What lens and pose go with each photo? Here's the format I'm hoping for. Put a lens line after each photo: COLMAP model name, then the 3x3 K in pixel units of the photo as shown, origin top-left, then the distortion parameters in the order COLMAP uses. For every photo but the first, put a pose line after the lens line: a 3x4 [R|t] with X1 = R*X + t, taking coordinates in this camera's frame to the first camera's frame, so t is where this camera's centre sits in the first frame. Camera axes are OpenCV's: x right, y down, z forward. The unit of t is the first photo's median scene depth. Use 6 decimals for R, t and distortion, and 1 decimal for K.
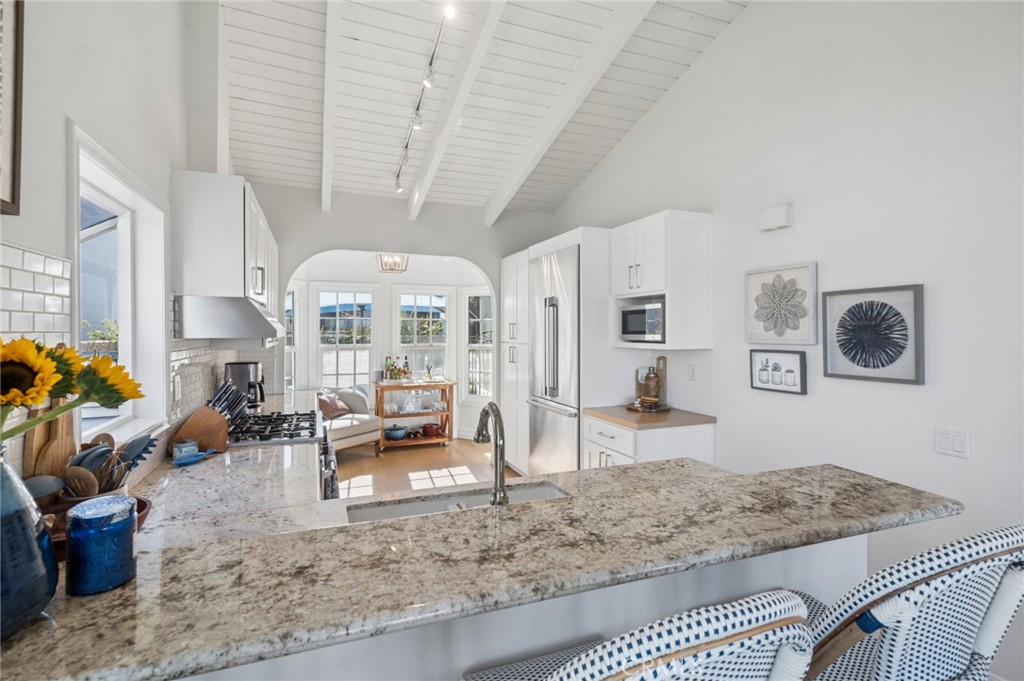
lens RADIAL K [[502.8, 0, 521.7], [0, 502.8, 326.7], [0, 0, 1]] dist [0.002263, -0.000041]
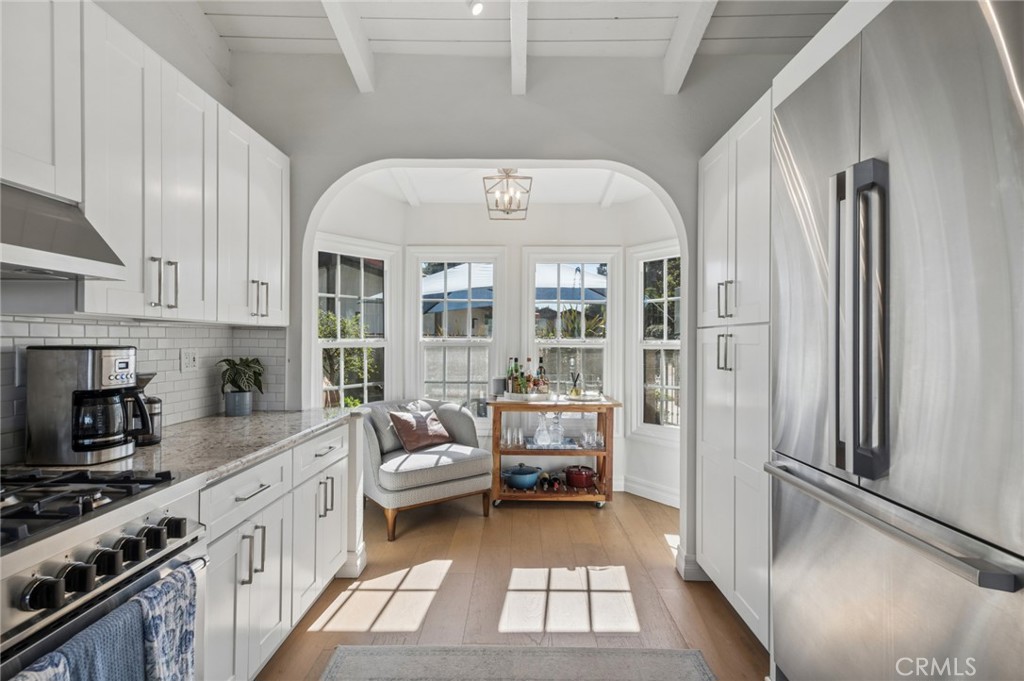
lens RADIAL K [[502.8, 0, 512.7], [0, 502.8, 342.0], [0, 0, 1]] dist [0.002263, -0.000041]
pose [[0.917818, 0.007251, -0.396936, -0.011170], [-0.004279, 0.999956, 0.008371, 0.036394], [0.396979, -0.005984, 0.917808, 0.429649]]
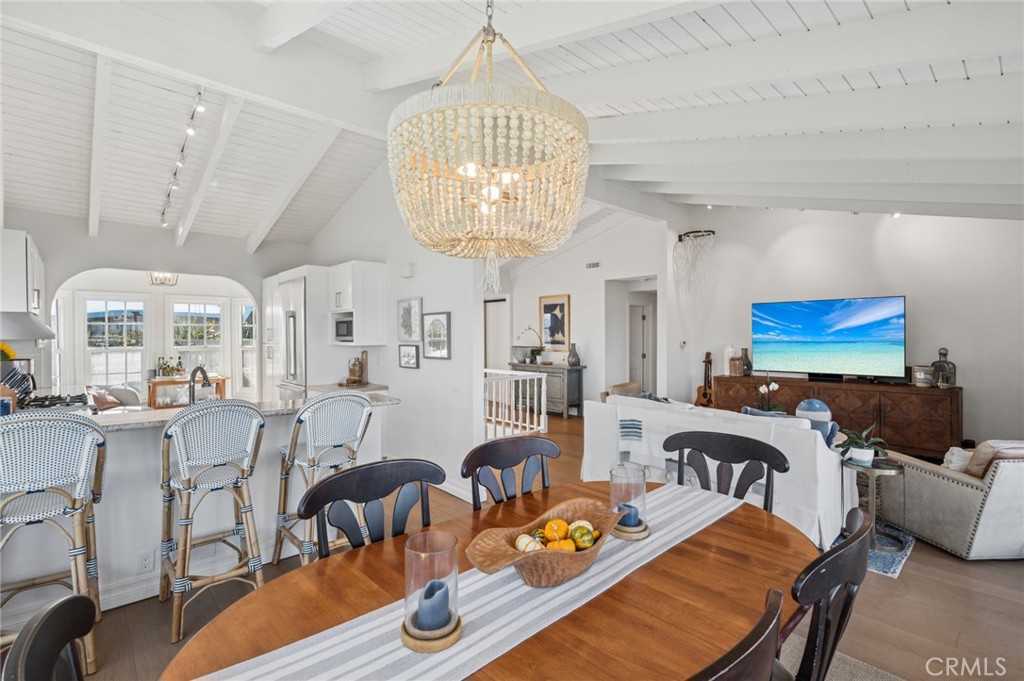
lens RADIAL K [[476.6, 0, 515.3], [0, 476.6, 337.9], [0, 0, 1]] dist [0.004624, -0.001646]
pose [[0.938268, -0.005201, 0.345869, 0.127315], [-0.000491, 0.999866, 0.016367, -0.002930], [-0.345908, -0.015527, 0.938140, -0.334751]]
